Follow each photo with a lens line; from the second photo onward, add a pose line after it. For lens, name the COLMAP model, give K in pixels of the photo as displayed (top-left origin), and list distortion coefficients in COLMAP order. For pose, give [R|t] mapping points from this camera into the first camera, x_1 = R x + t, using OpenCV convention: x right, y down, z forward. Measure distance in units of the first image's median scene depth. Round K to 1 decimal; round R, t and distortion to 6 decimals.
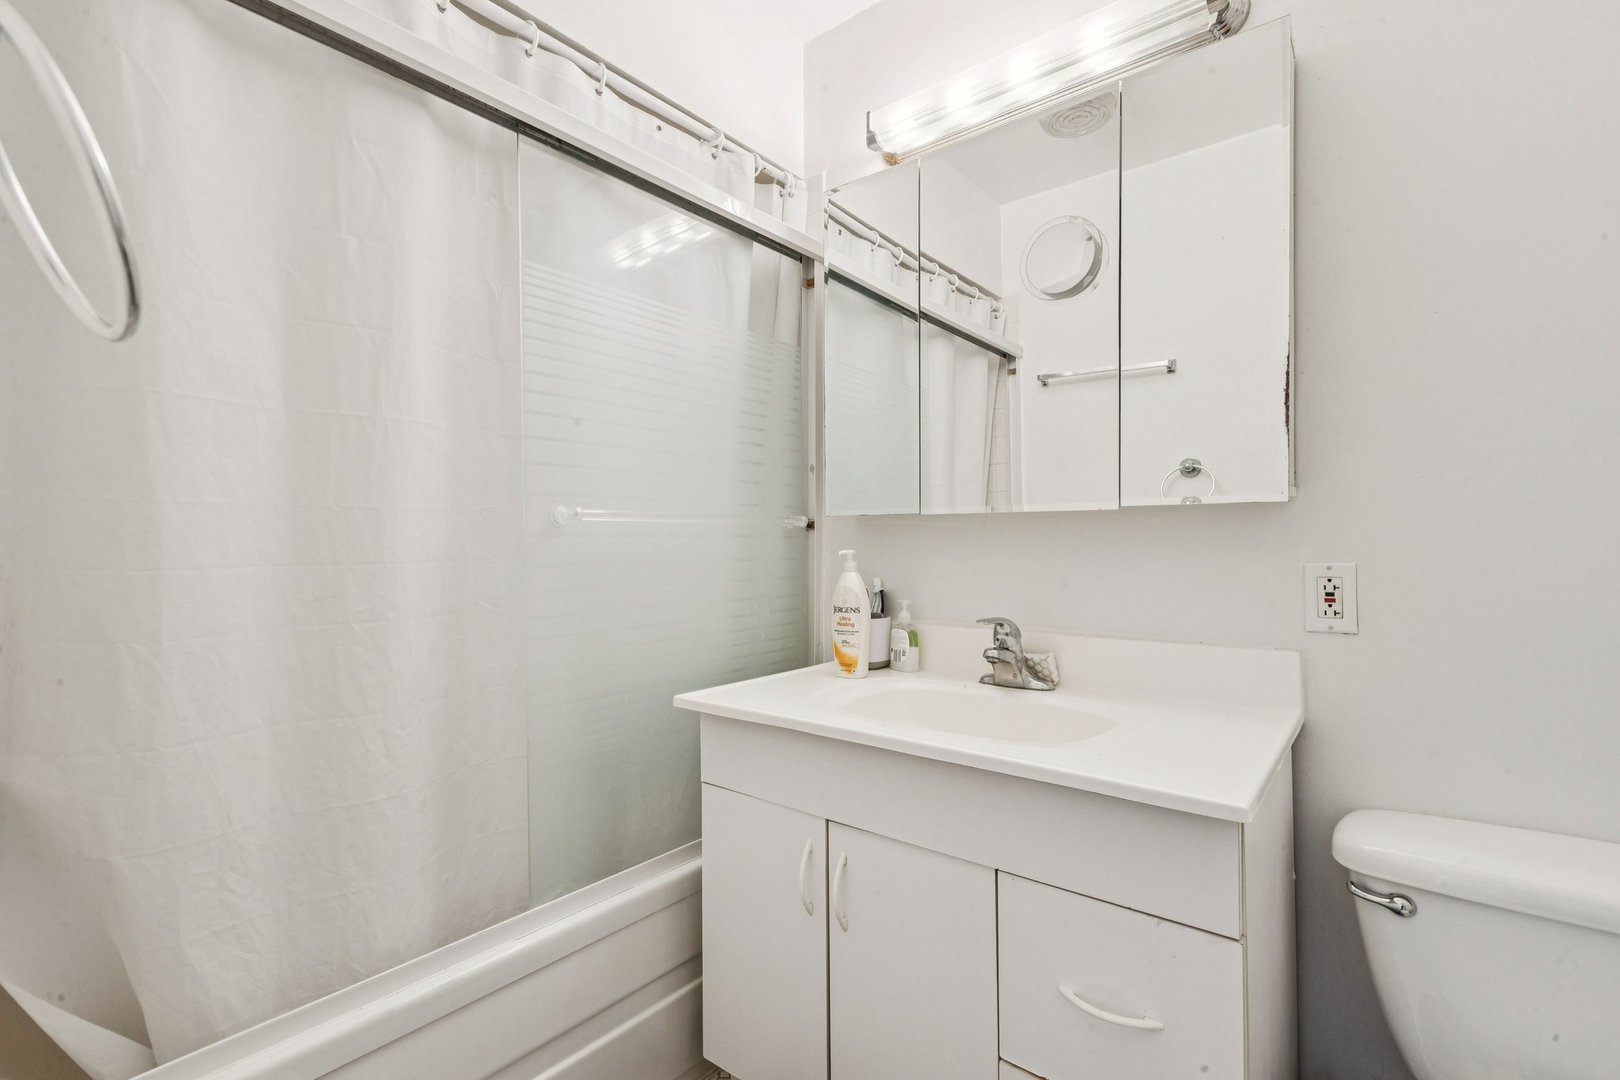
lens RADIAL K [[734.5, 0, 813.0], [0, 734.5, 544.7], [0, 0, 1]] dist [0.005098, -0.000507]
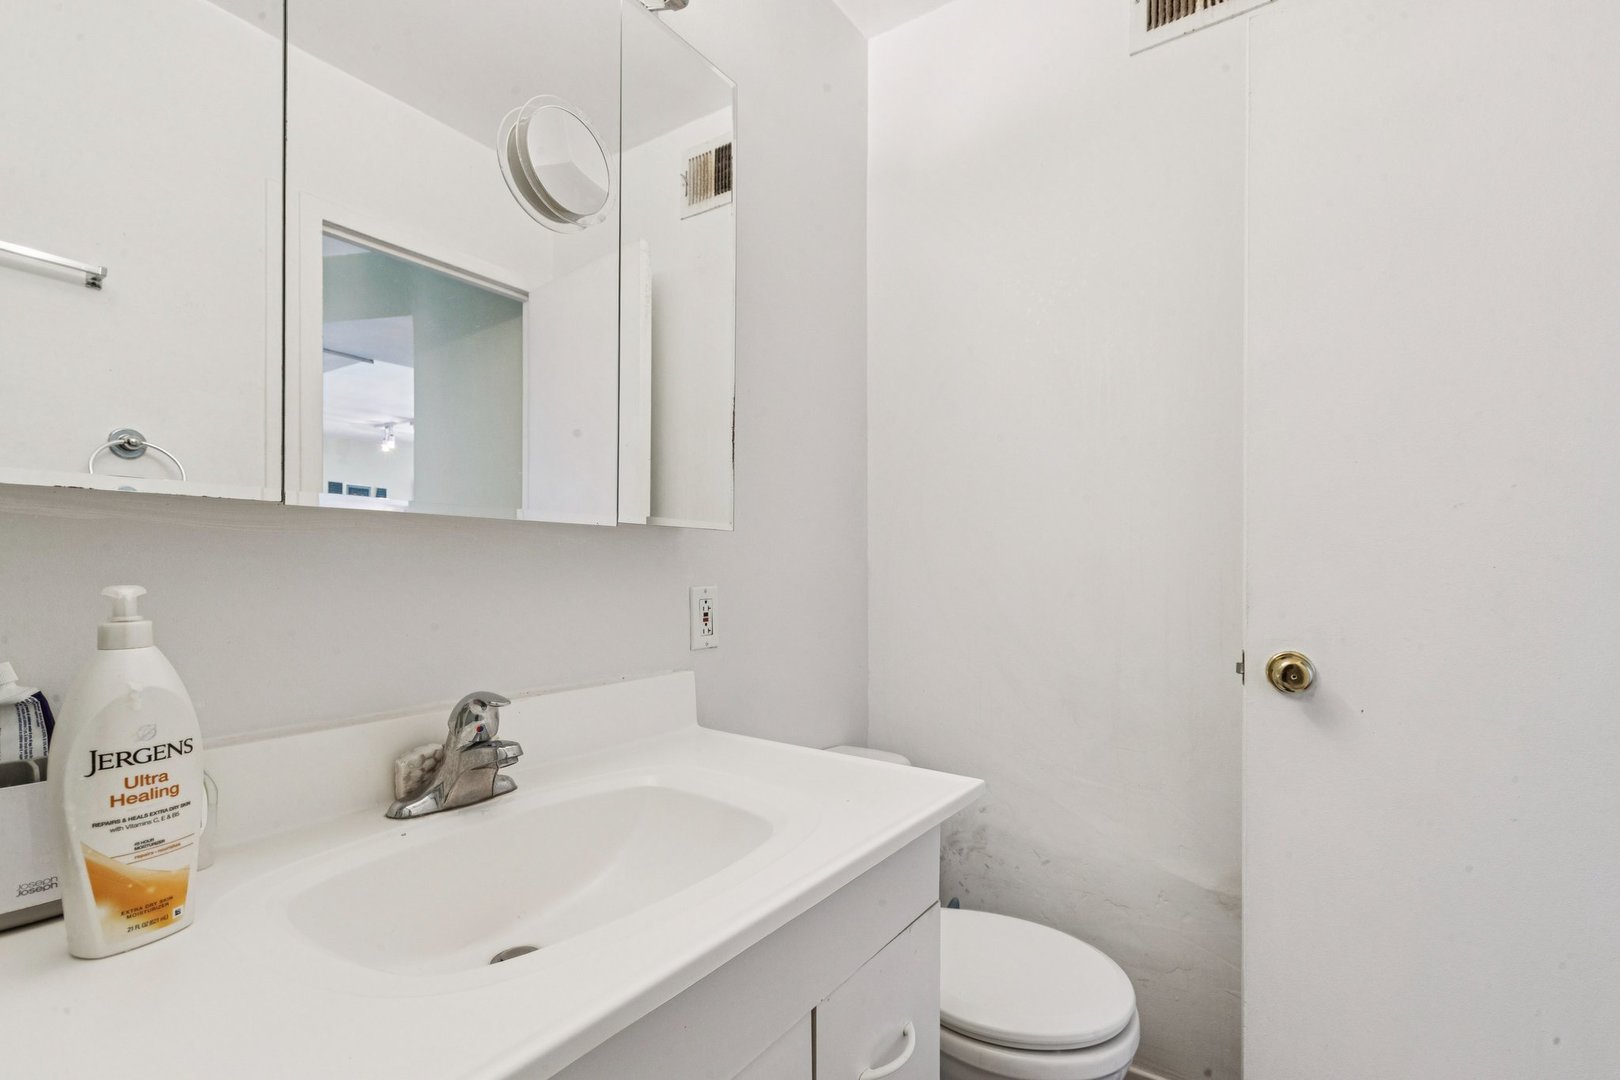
lens RADIAL K [[734.5, 0, 847.7], [0, 734.5, 568.1], [0, 0, 1]] dist [0.005098, -0.000507]
pose [[-0.081373, -0.004992, 0.996671, -0.340906], [-0.015600, 0.999871, 0.003735, -0.008477], [-0.996562, -0.015244, -0.081440, 0.691840]]
